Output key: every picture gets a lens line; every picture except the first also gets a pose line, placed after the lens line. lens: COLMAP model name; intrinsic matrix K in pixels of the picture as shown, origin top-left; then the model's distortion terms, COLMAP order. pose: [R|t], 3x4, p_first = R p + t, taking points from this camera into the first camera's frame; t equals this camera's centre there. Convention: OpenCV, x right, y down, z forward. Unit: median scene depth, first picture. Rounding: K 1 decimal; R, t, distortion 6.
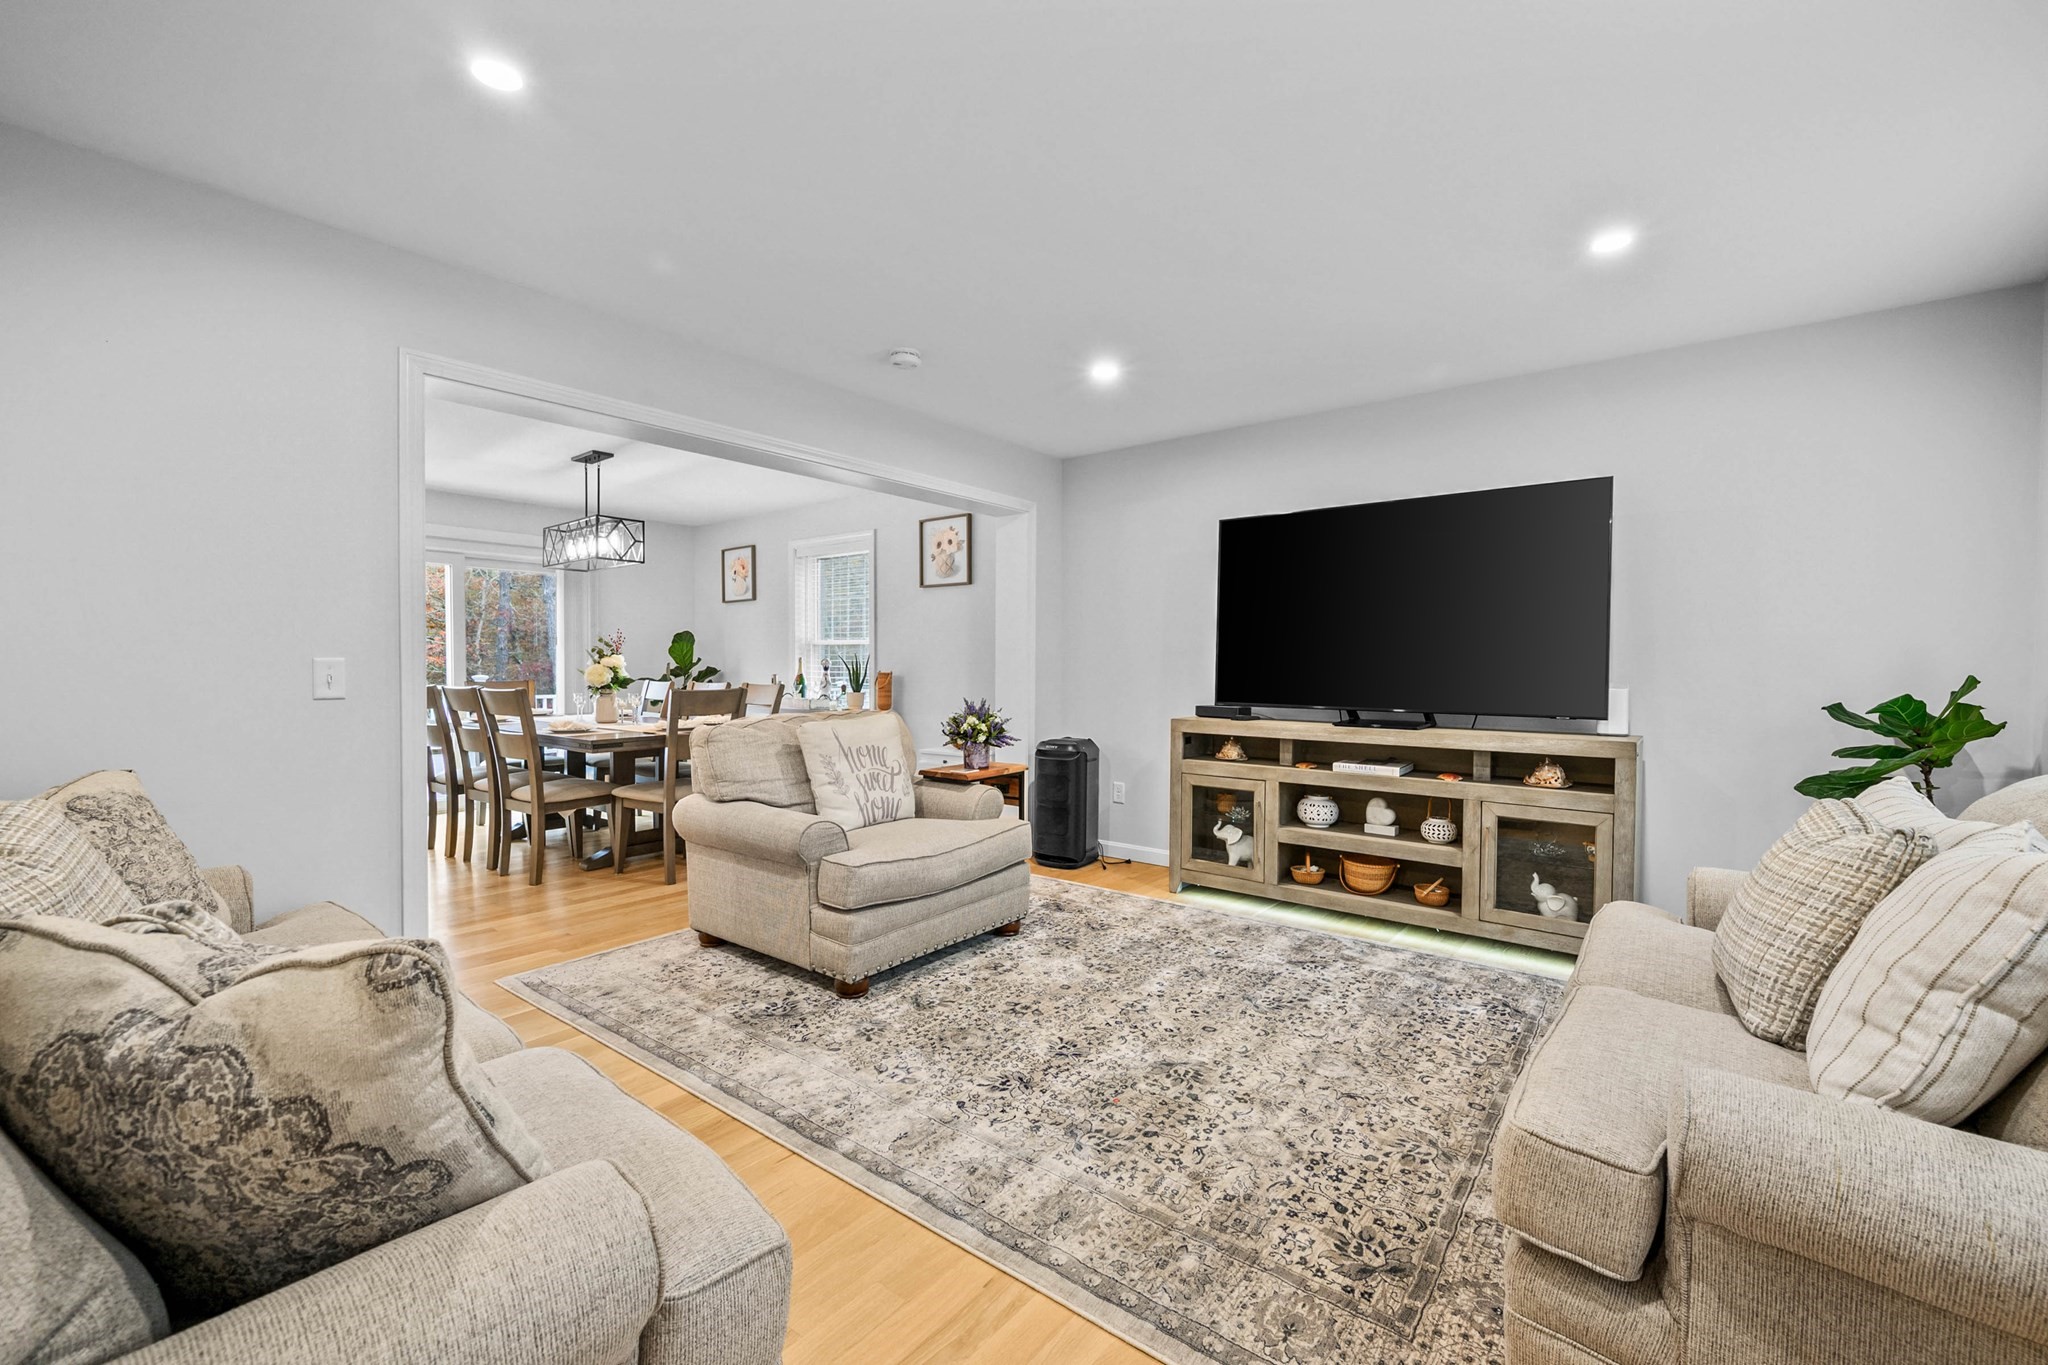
lens RADIAL K [[849.1, 0, 1041.0], [0, 849.1, 674.4], [0, 0, 1]] dist [0.001228, 0.000067]
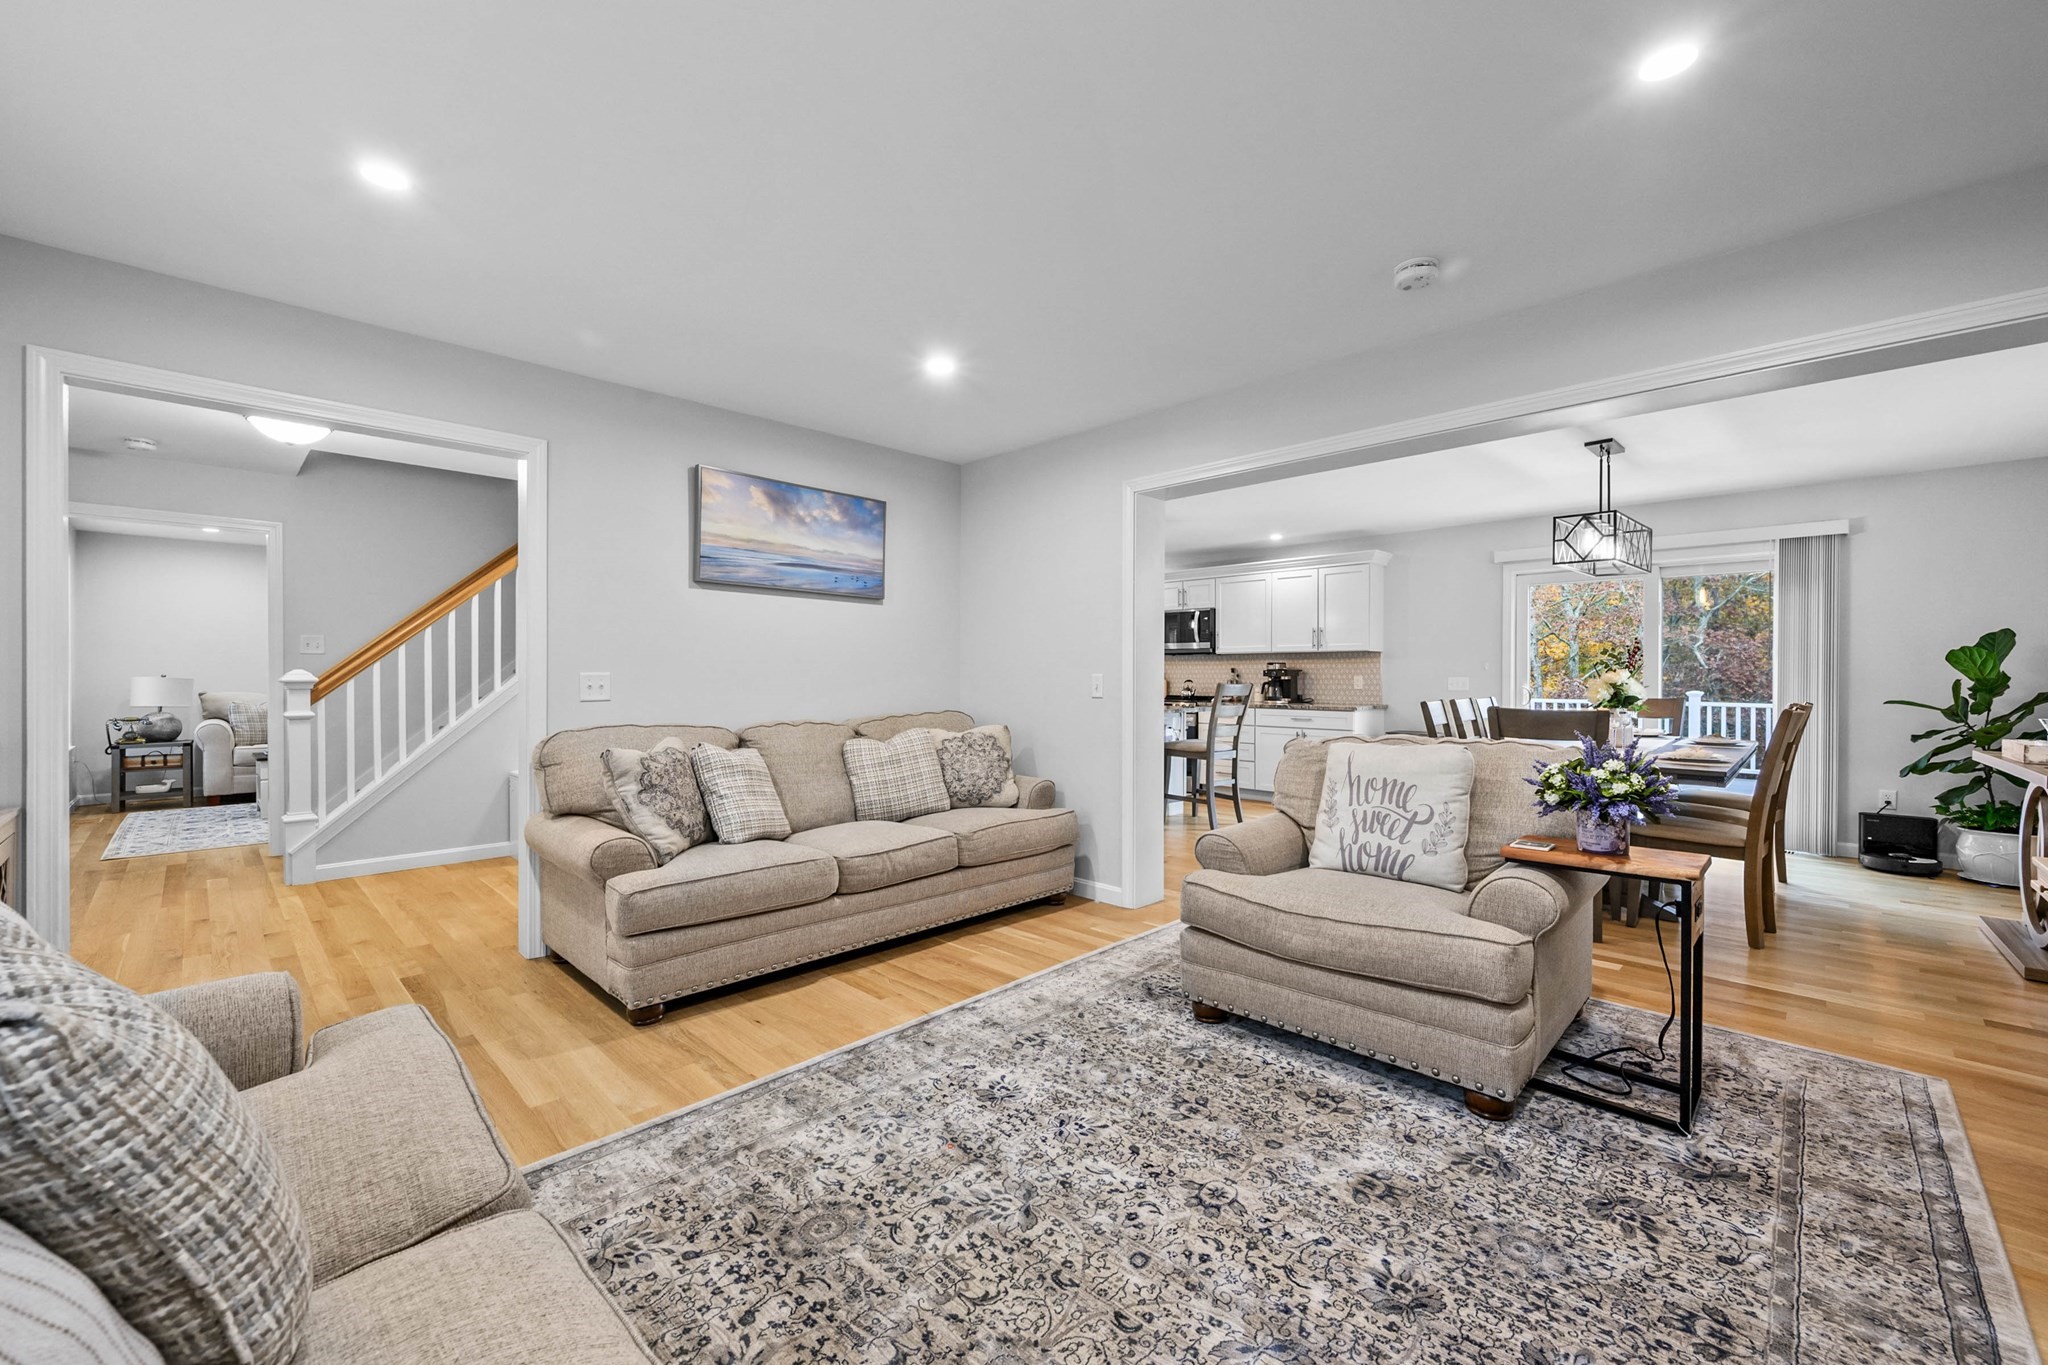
lens RADIAL K [[848.0, 0, 1030.8], [0, 848.0, 680.1], [0, 0, 1]] dist [0.000670, 0.000251]
pose [[-0.130716, 0.000638, -0.991420, 0.635598], [-0.014497, 0.999892, 0.002555, -0.006336], [0.991314, 0.014707, -0.130693, 0.767946]]
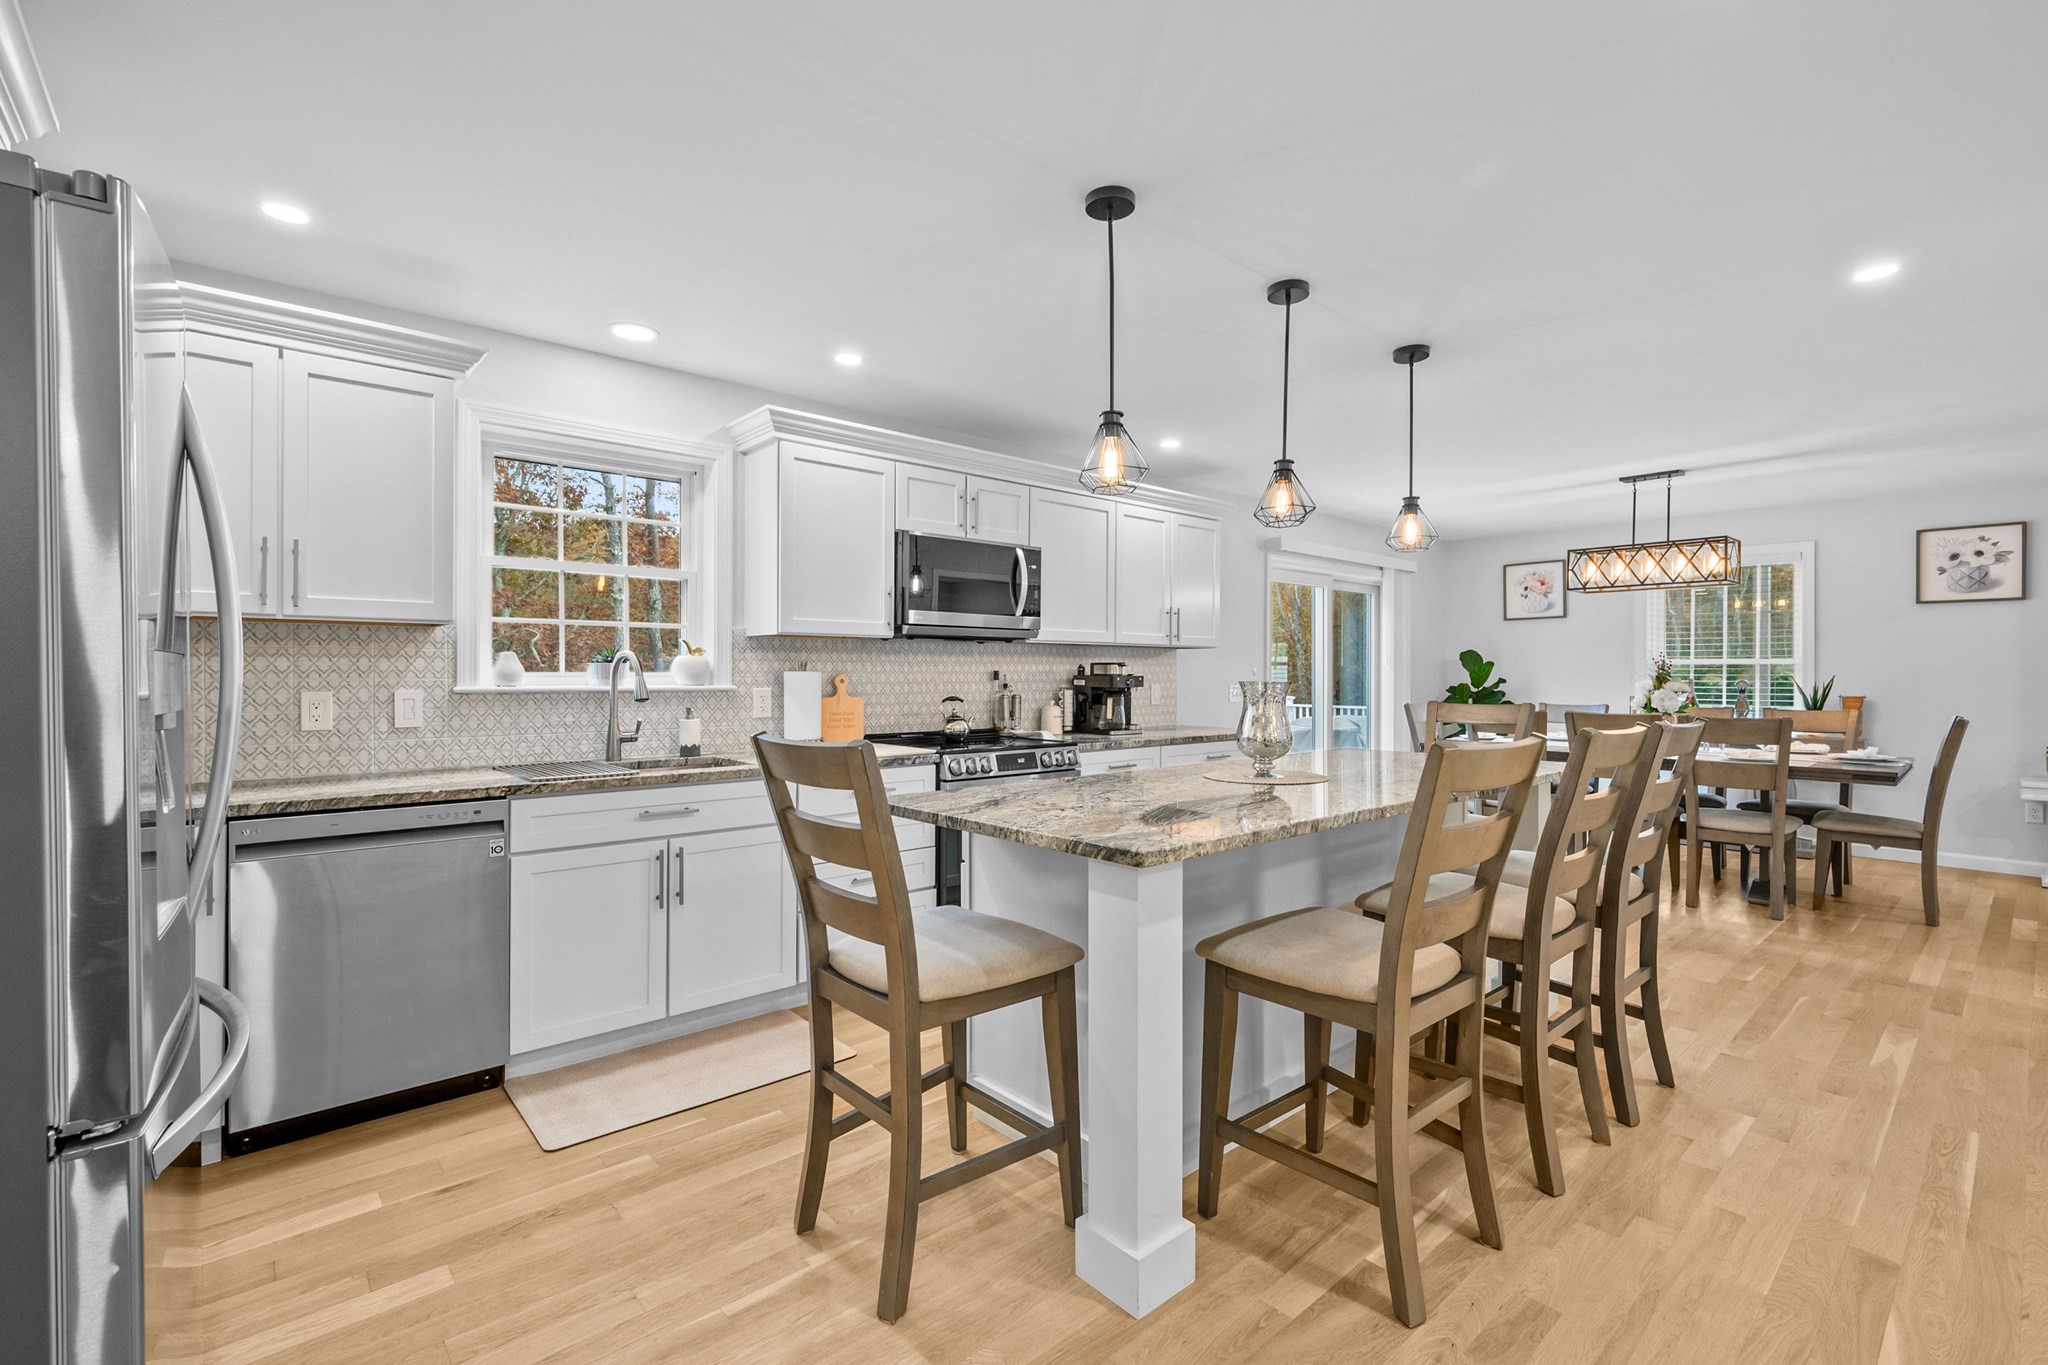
lens RADIAL K [[940.9, 0, 1013.4], [0, 940.9, 687.0], [0, 0, 1]] dist [0.002273, 0.001915]
pose [[0.988060, -0.000117, -0.154067, -1.552288], [0.000359, 0.999999, 0.001544, -0.021753], [0.154067, -0.001581, 0.988059, -0.265481]]
